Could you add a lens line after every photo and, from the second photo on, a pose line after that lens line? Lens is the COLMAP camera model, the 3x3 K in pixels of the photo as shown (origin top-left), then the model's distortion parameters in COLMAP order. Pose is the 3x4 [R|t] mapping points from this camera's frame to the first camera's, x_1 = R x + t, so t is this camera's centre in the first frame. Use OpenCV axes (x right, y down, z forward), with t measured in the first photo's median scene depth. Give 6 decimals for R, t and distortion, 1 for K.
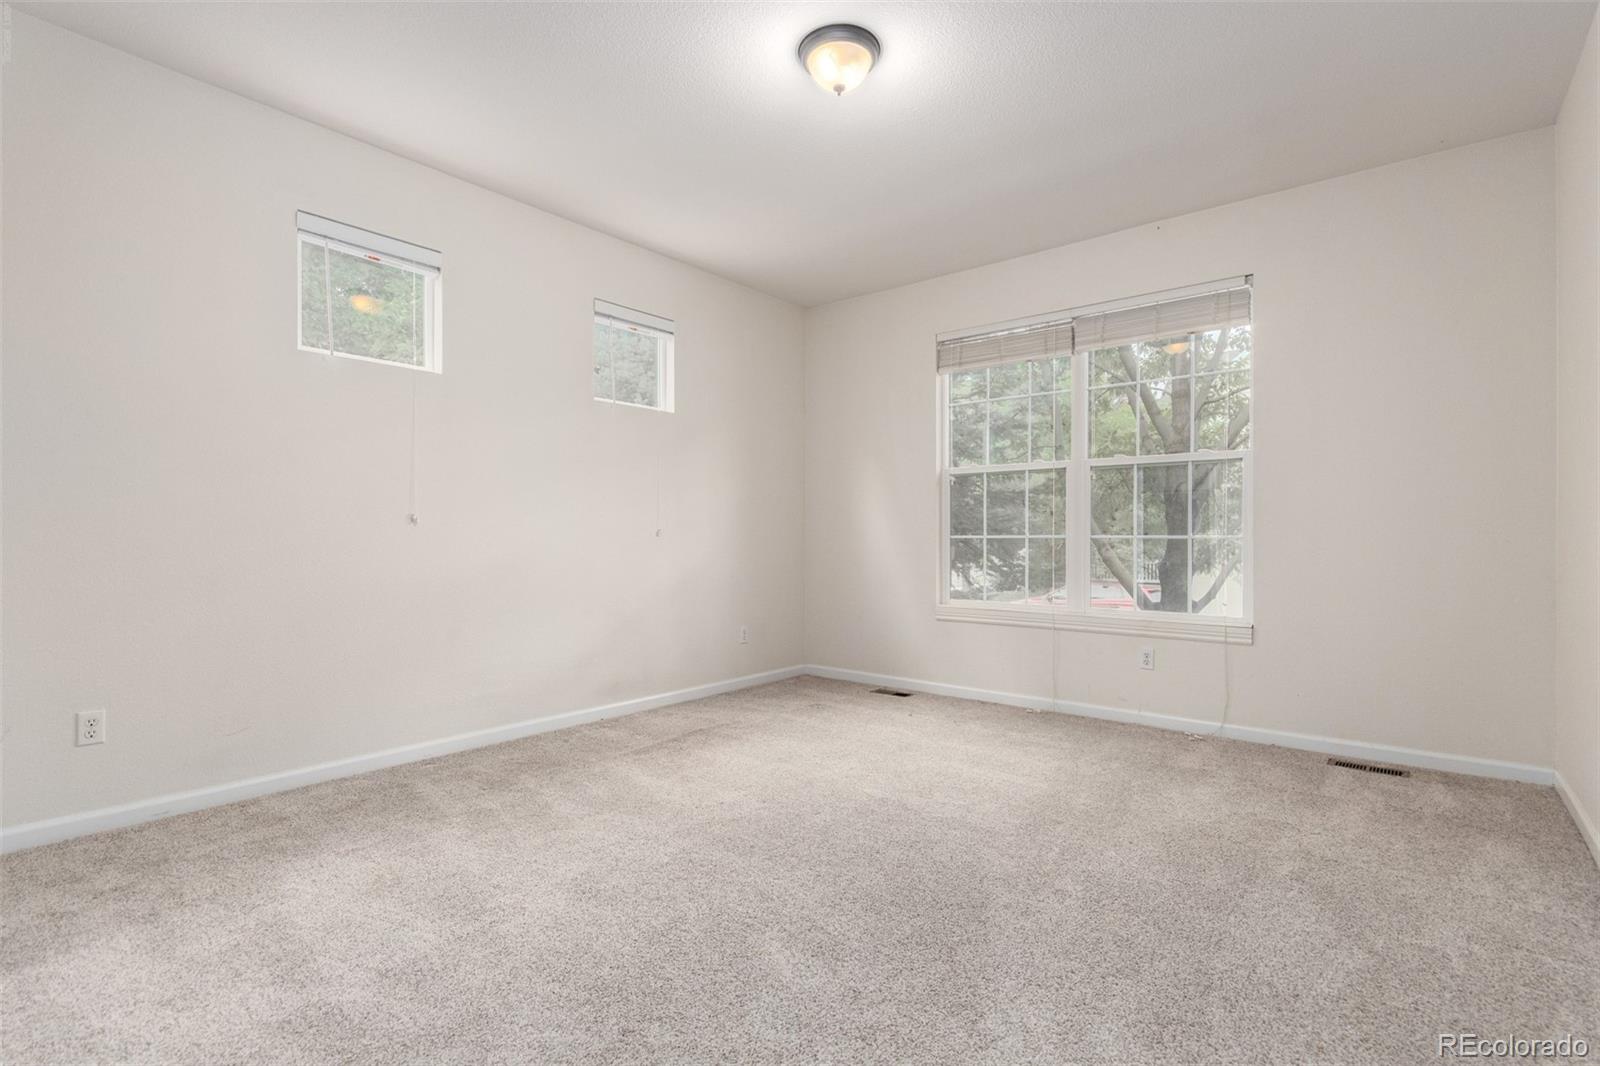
lens RADIAL K [[749.3, 0, 796.7], [0, 749.3, 545.8], [0, 0, 1]] dist [0.003505, 0.000835]
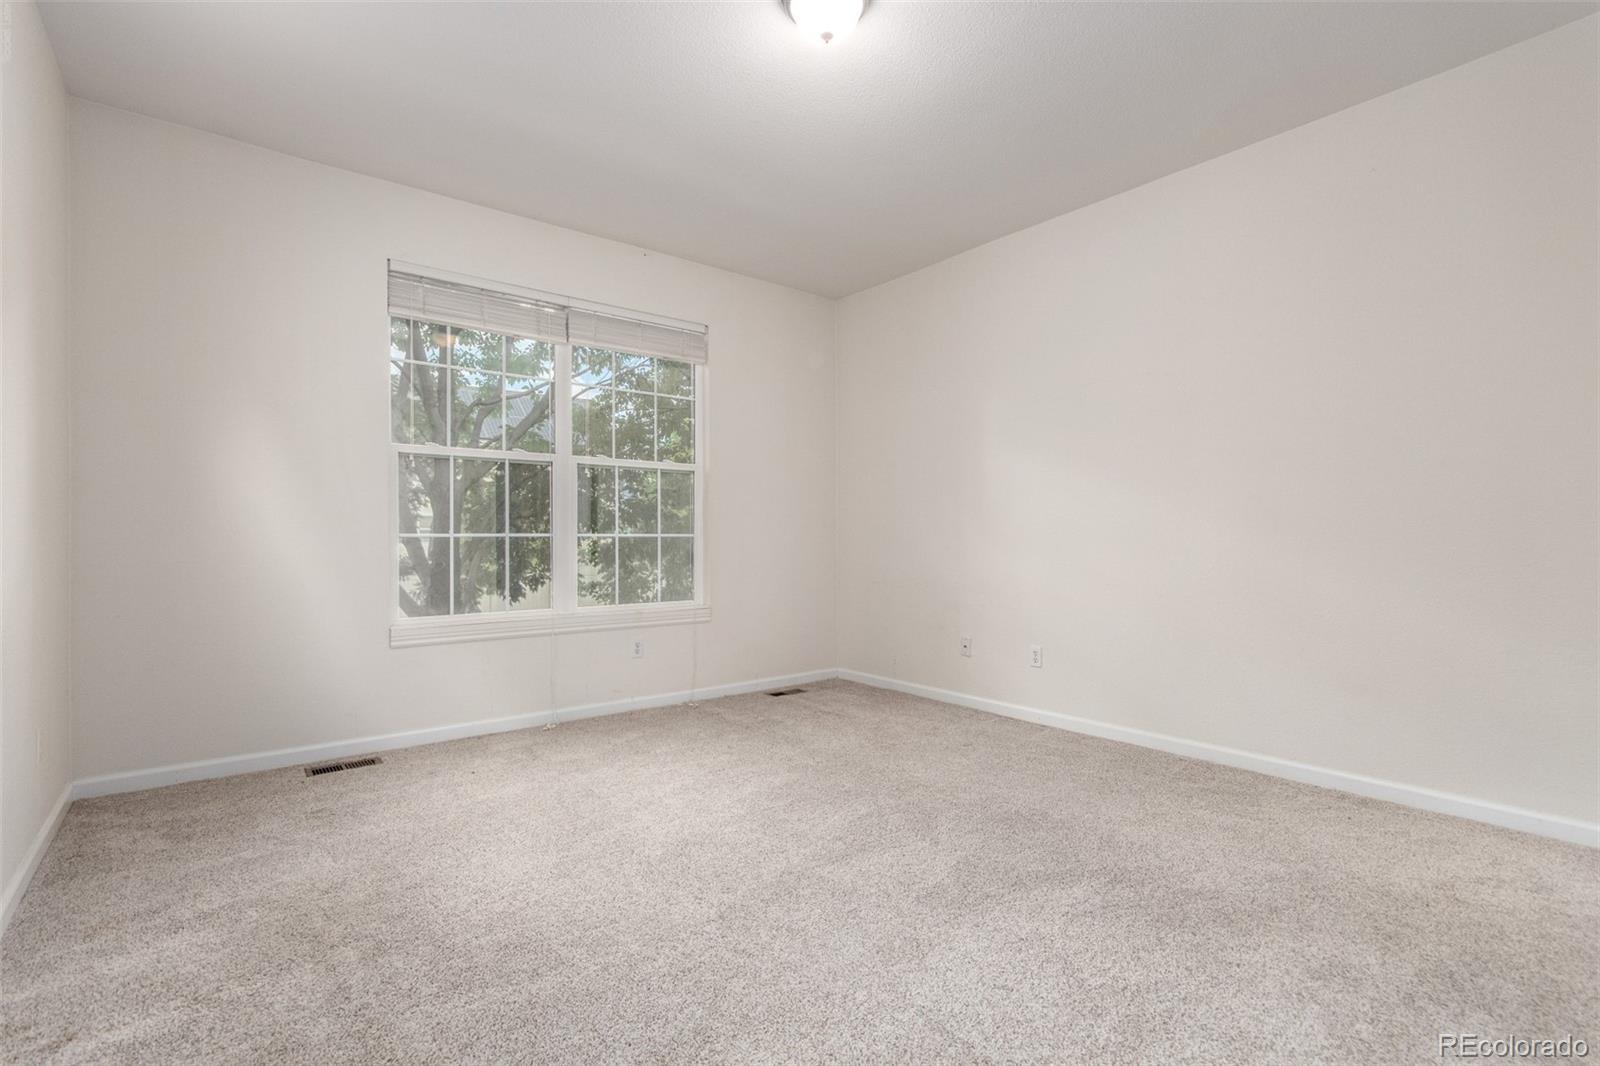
lens RADIAL K [[749.3, 0, 796.7], [0, 749.3, 545.8], [0, 0, 1]] dist [0.003505, 0.000835]
pose [[0.191609, -0.010544, 0.981415, -0.526927], [0.009824, 0.999913, 0.008824, -0.004167], [-0.981422, 0.007950, 0.191696, 0.543881]]
